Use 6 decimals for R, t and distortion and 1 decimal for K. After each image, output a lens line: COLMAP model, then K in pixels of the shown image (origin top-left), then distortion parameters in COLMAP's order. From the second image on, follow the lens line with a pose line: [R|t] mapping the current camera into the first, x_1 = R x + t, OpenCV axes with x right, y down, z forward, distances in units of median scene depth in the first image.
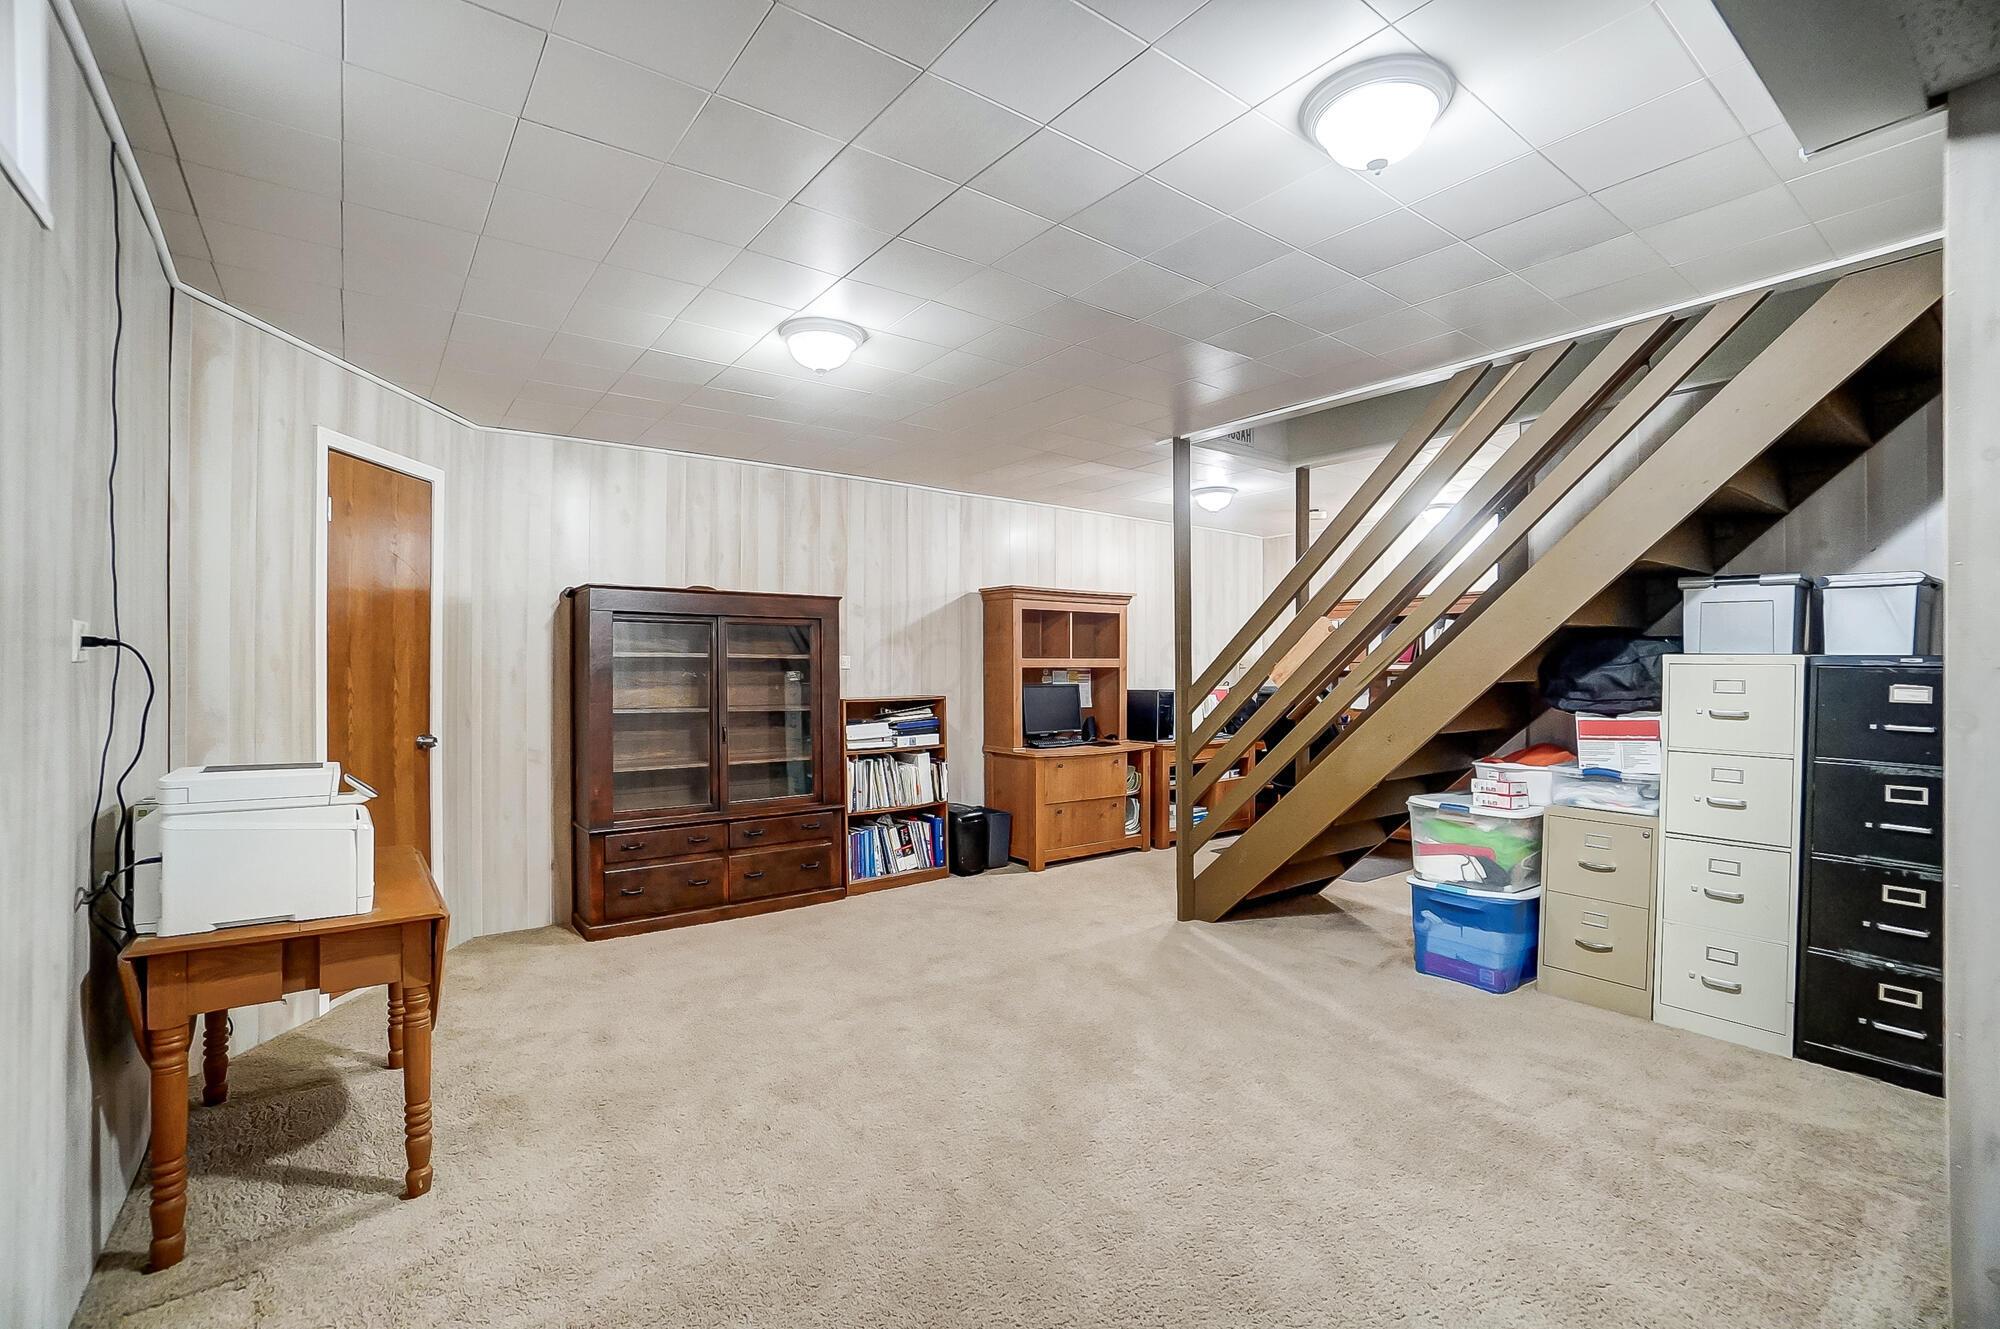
lens RADIAL K [[884.1, 0, 1000.0], [0, 884.1, 664.5], [0, 0, 1]] dist [-0.019908, -0.000172]
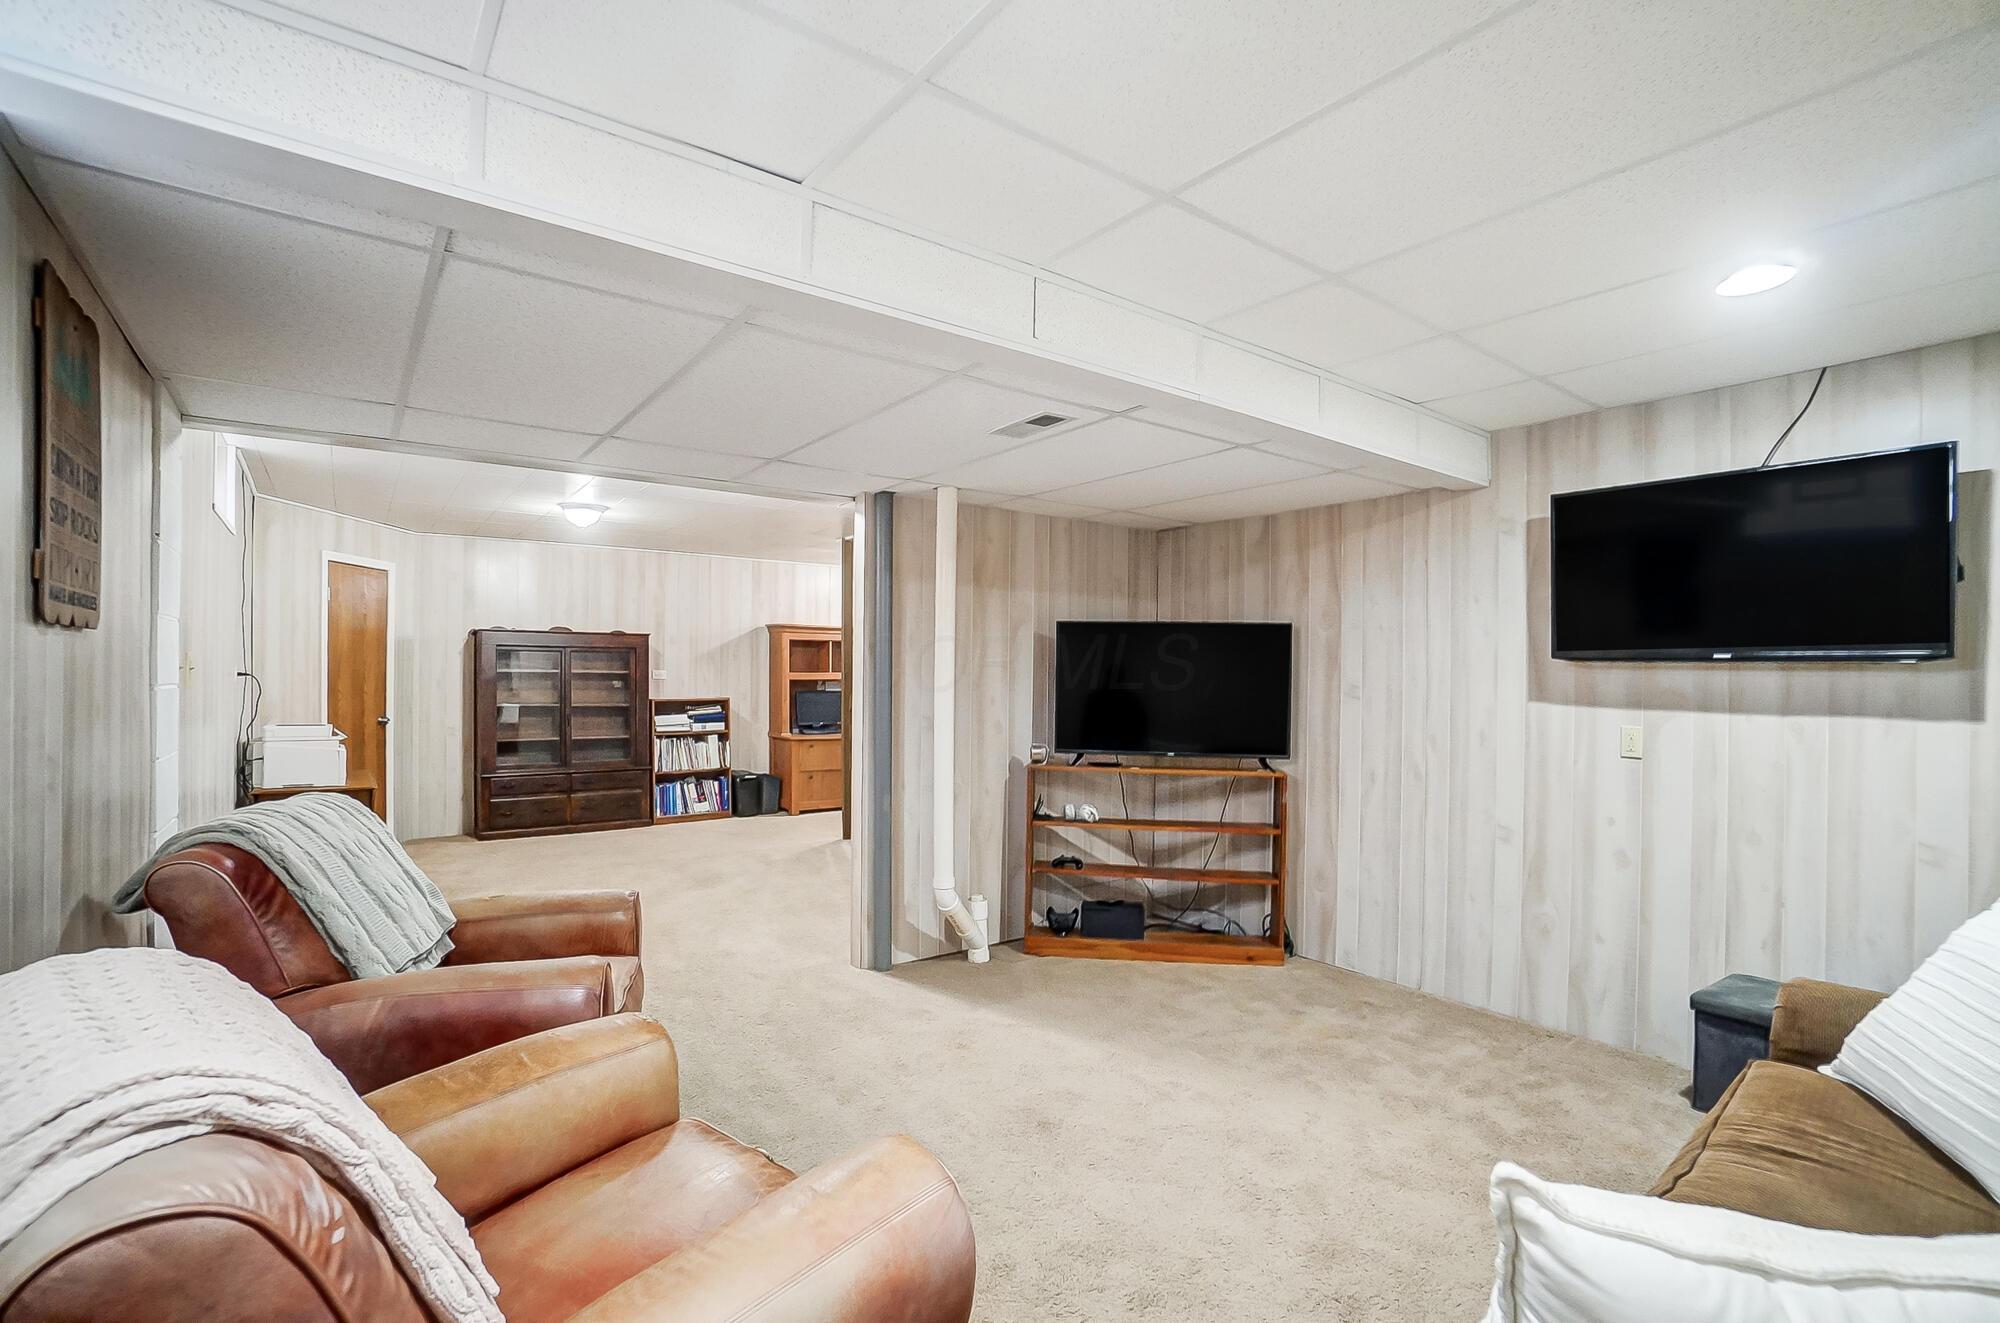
lens RADIAL K [[928.9, 0, 987.7], [0, 928.9, 671.9], [0, 0, 1]] dist [-0.000500, 0.000133]
pose [[0.999230, 0.015449, -0.036074, 0.453391], [-0.014995, 0.999805, 0.012831, -0.037193], [0.036265, -0.012280, 0.999267, -0.593201]]
